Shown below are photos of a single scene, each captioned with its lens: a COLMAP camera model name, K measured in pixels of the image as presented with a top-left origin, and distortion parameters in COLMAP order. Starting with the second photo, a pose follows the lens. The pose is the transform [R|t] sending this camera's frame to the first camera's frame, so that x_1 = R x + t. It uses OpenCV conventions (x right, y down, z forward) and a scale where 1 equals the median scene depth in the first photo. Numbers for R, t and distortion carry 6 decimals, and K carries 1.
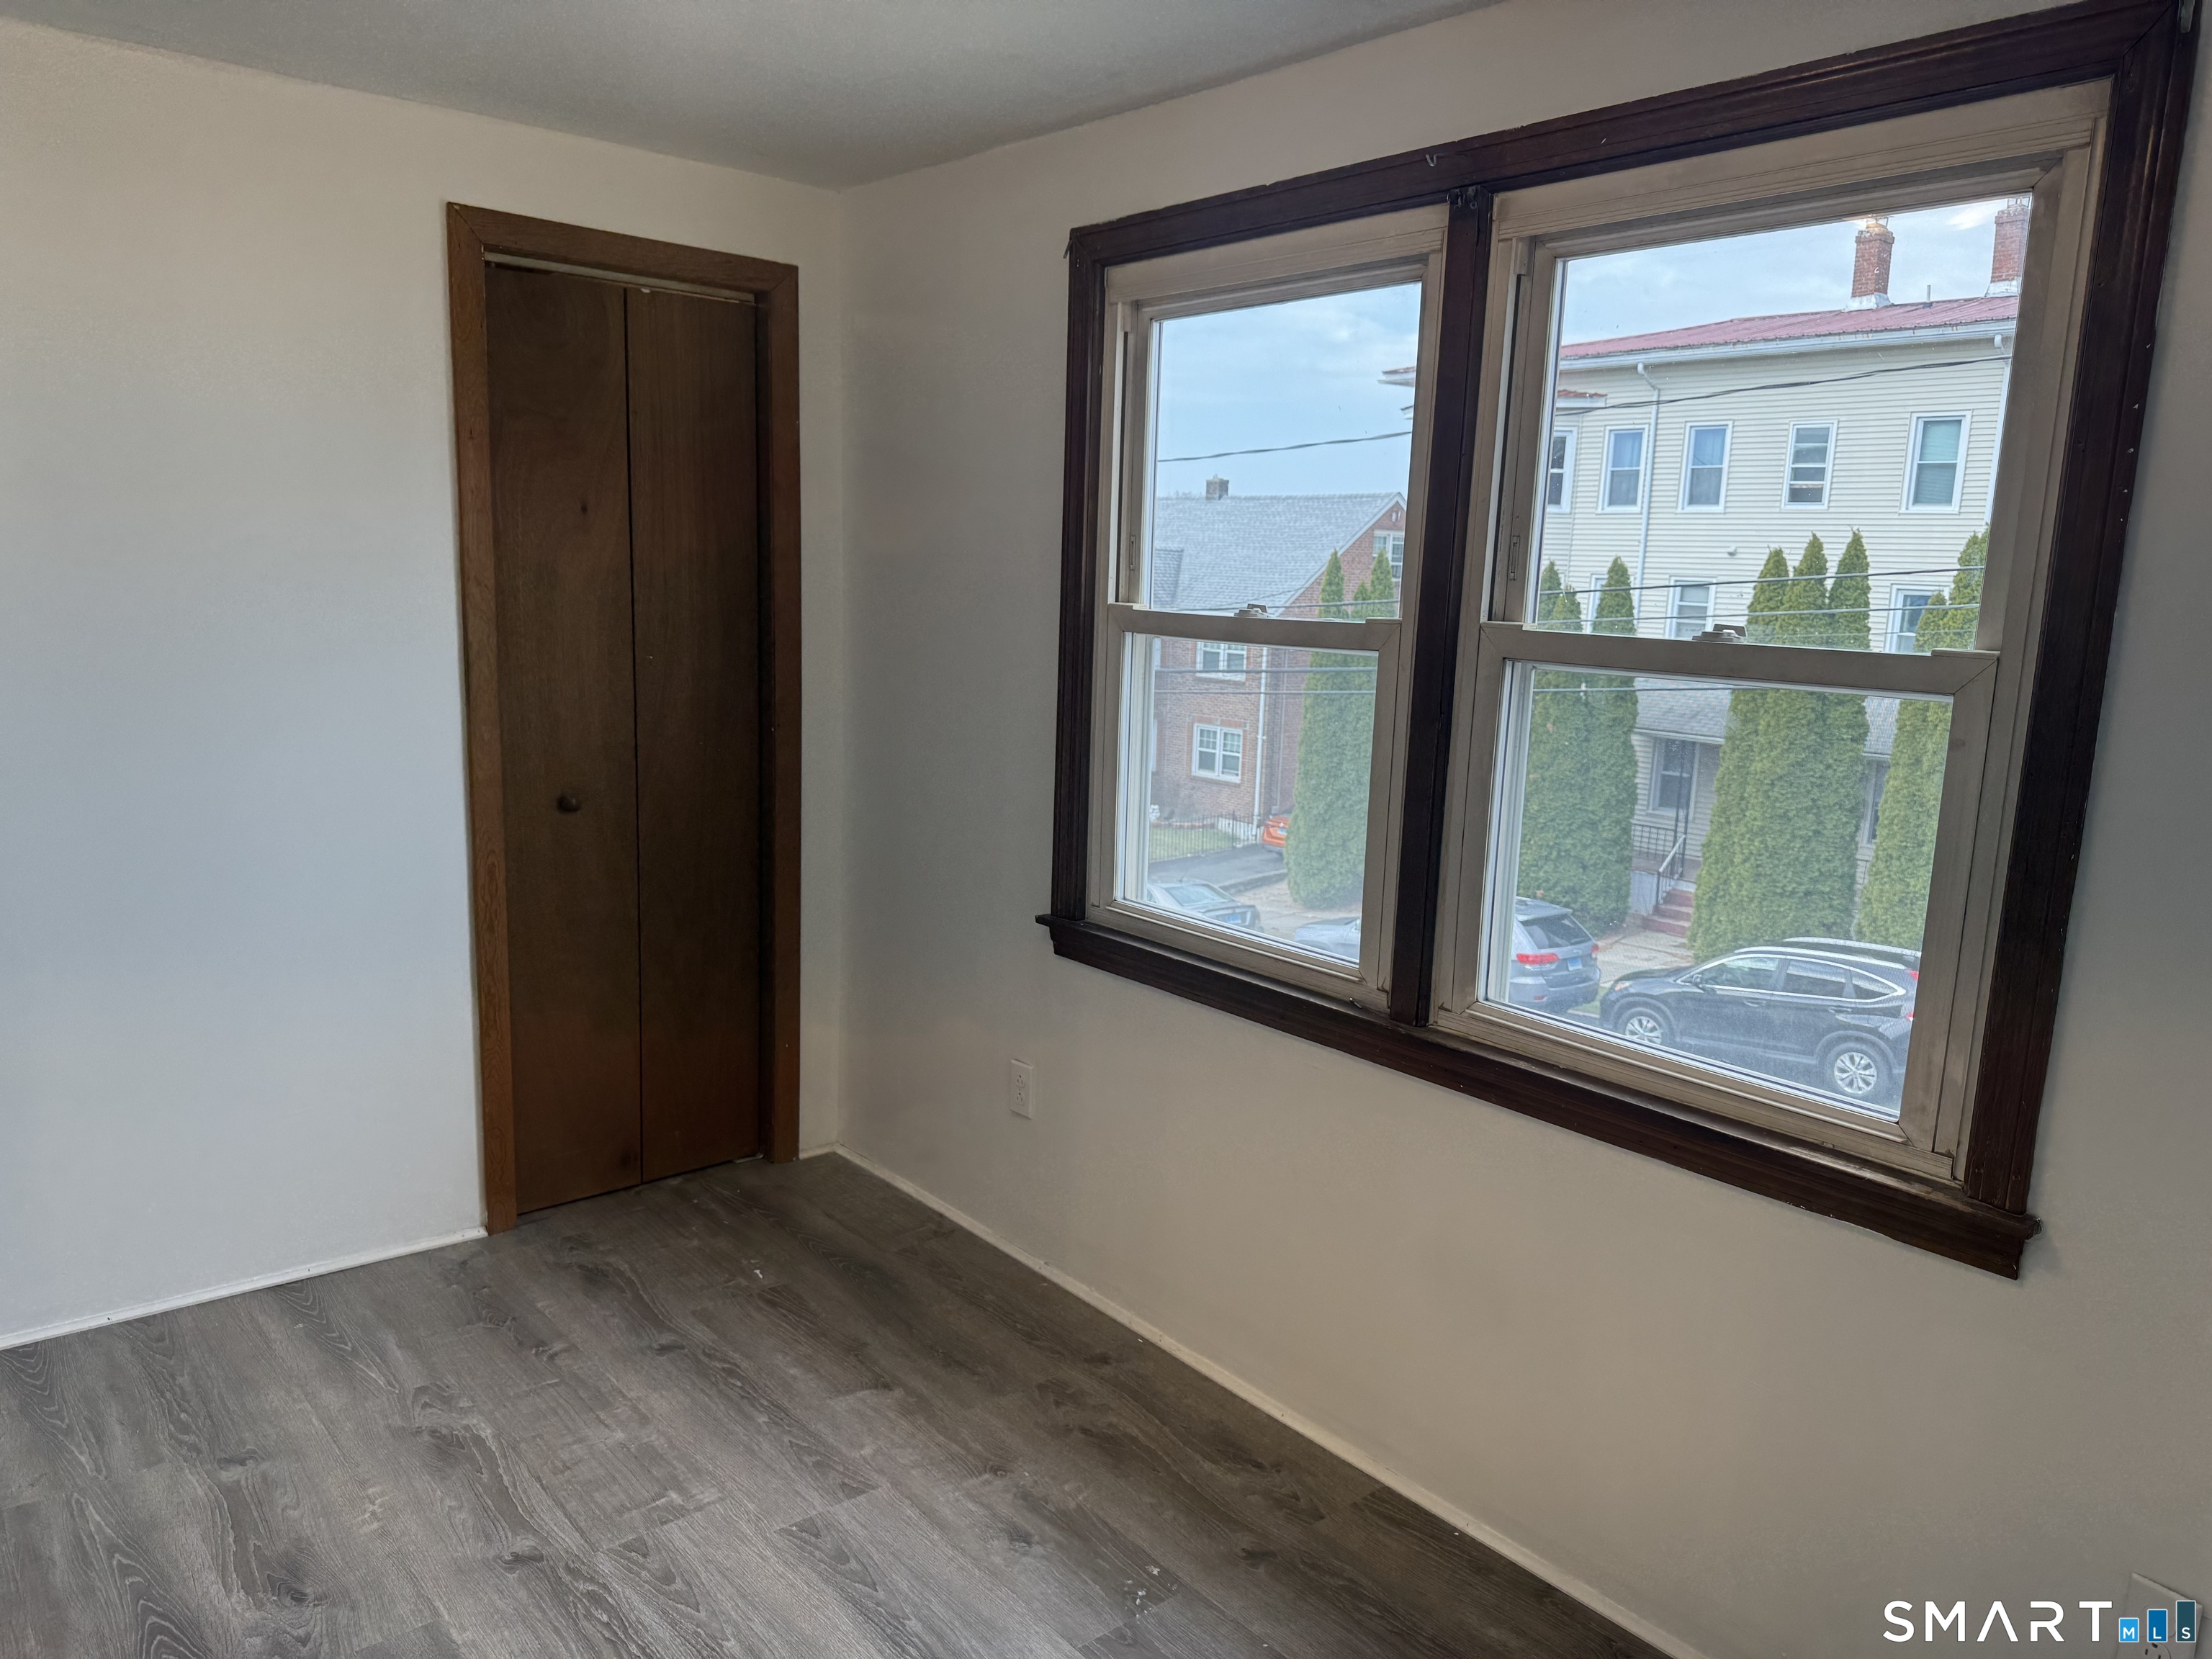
lens RADIAL K [[1601.9, 0, 1106.0], [0, 1601.9, 829.5], [0, 0, 1]] dist [0.045864, 0.000356]
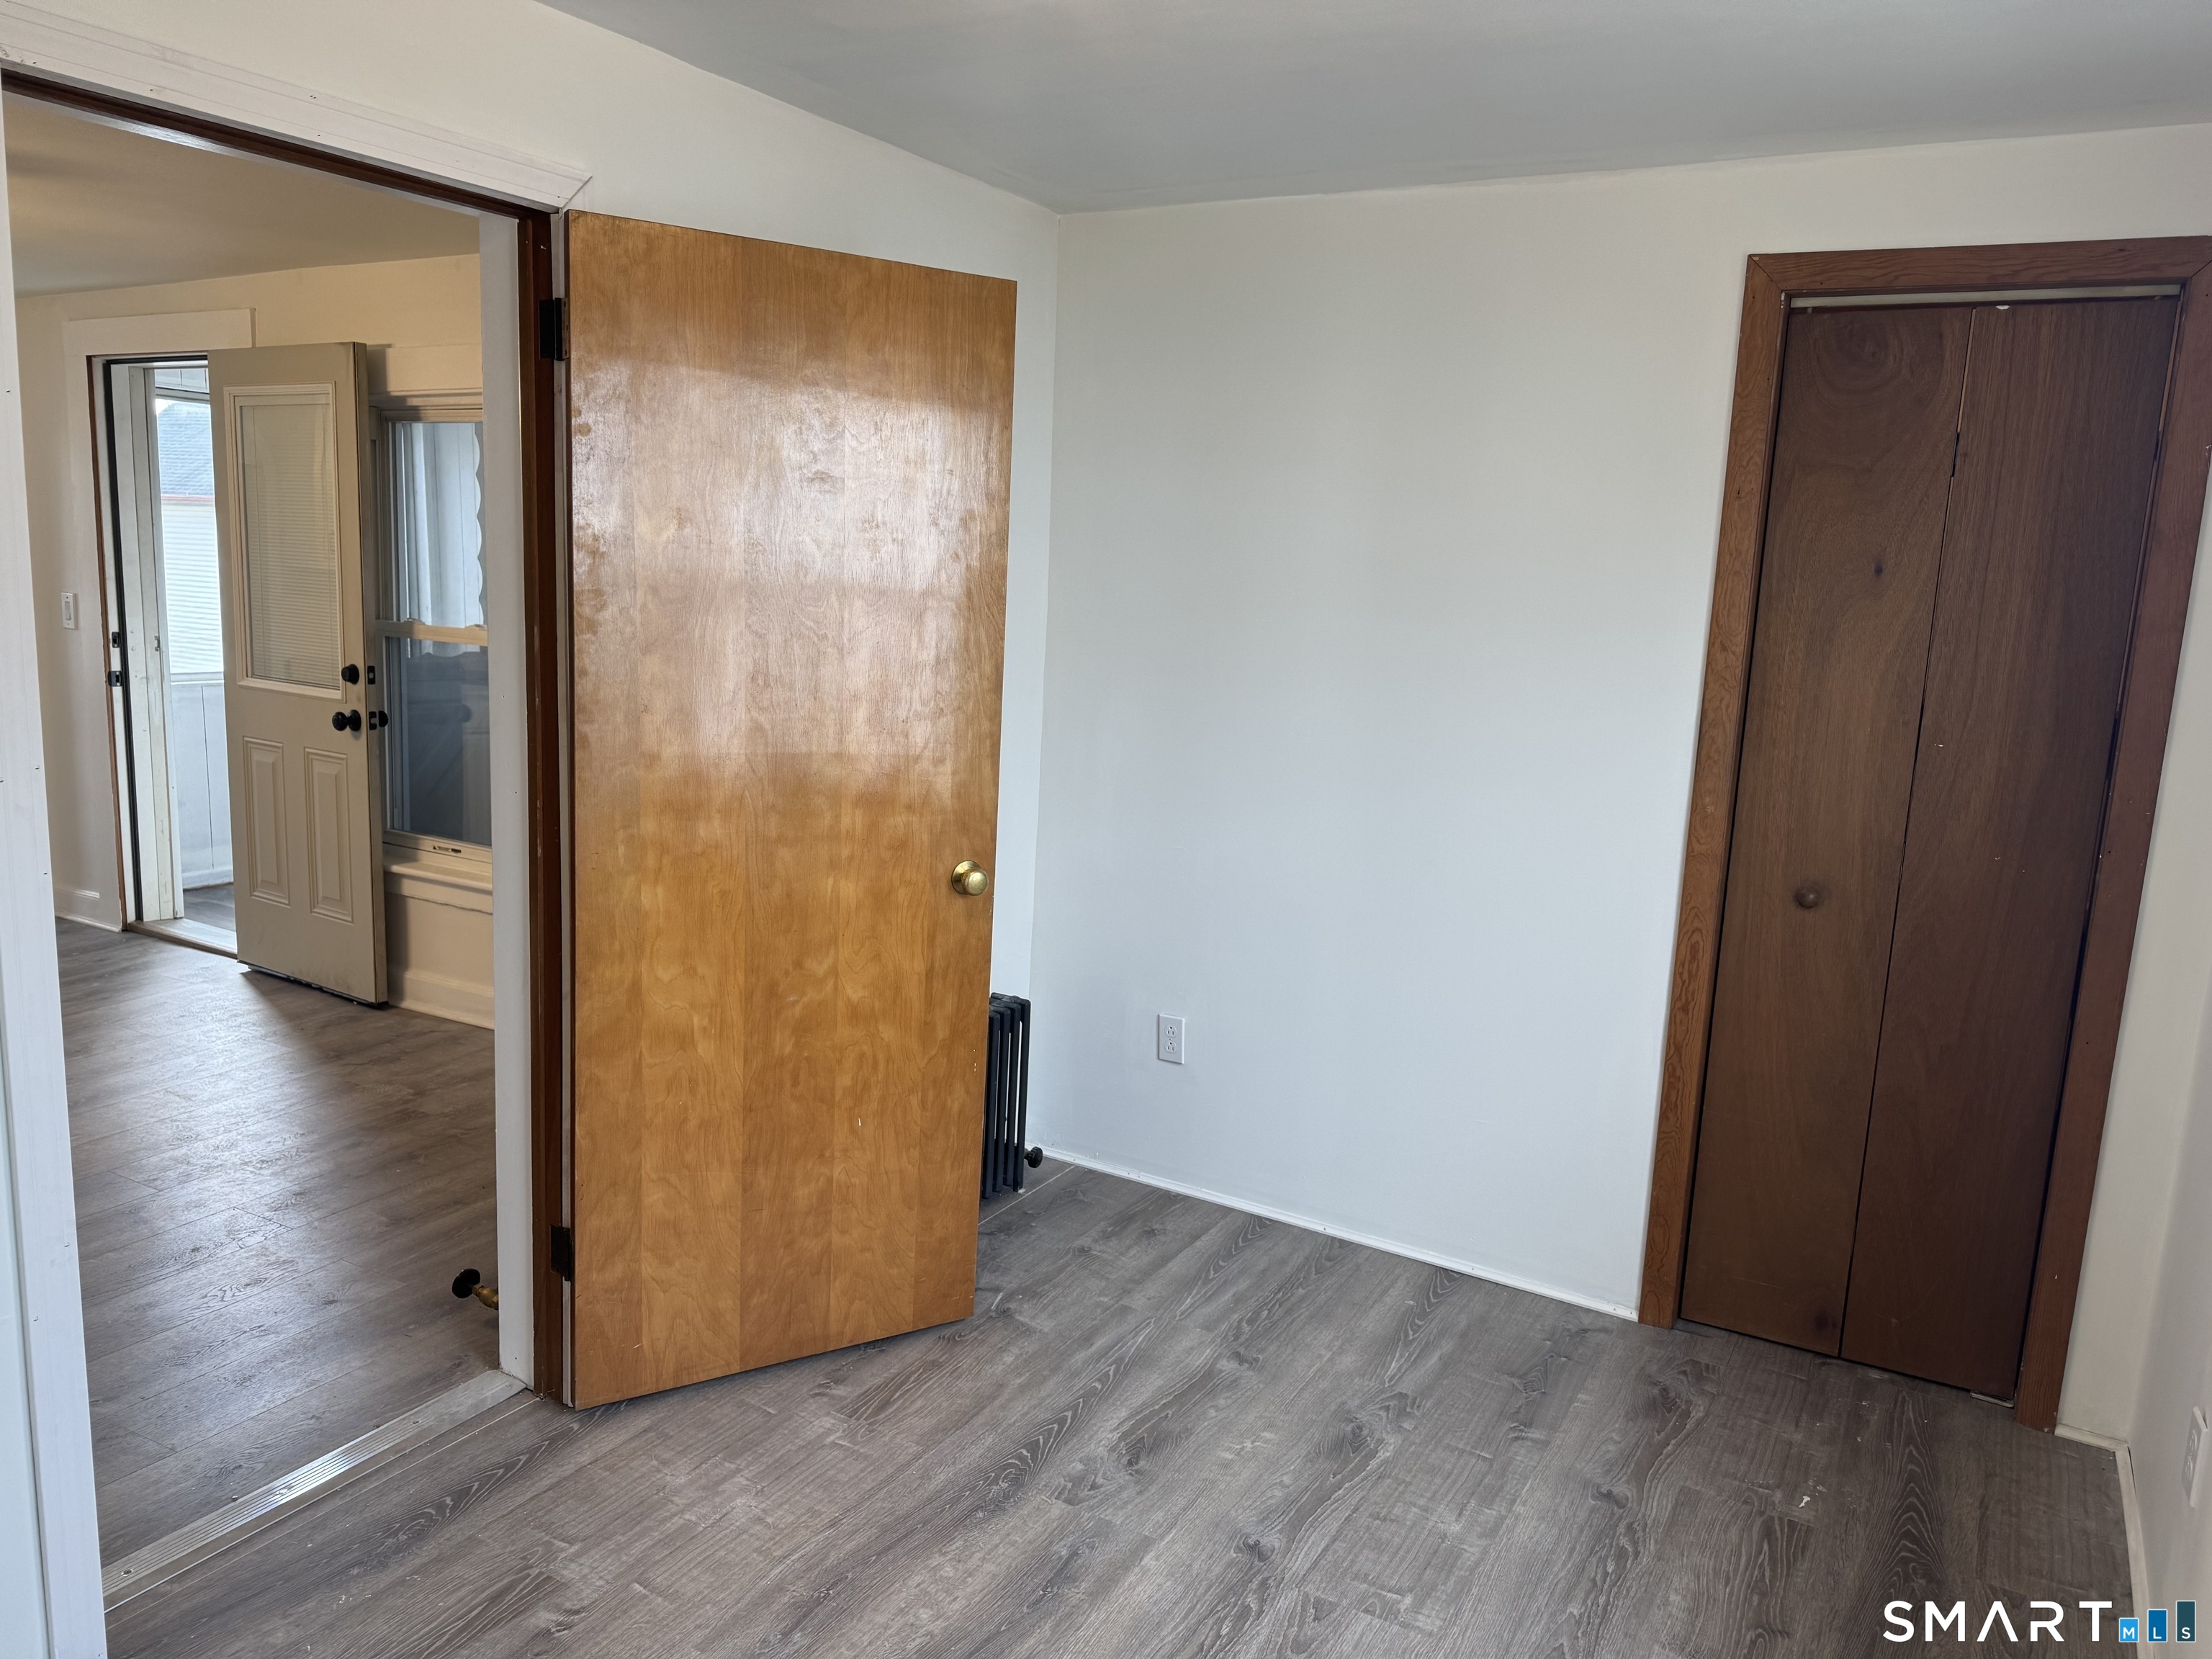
lens RADIAL K [[1601.9, 0, 1106.0], [0, 1601.9, 829.5], [0, 0, 1]] dist [0.045864, 0.000356]
pose [[0.365904, 0.145702, -0.919176, 0.406245], [-0.192221, 0.978204, 0.078540, -0.058913], [0.910585, 0.147947, 0.385936, 0.352150]]
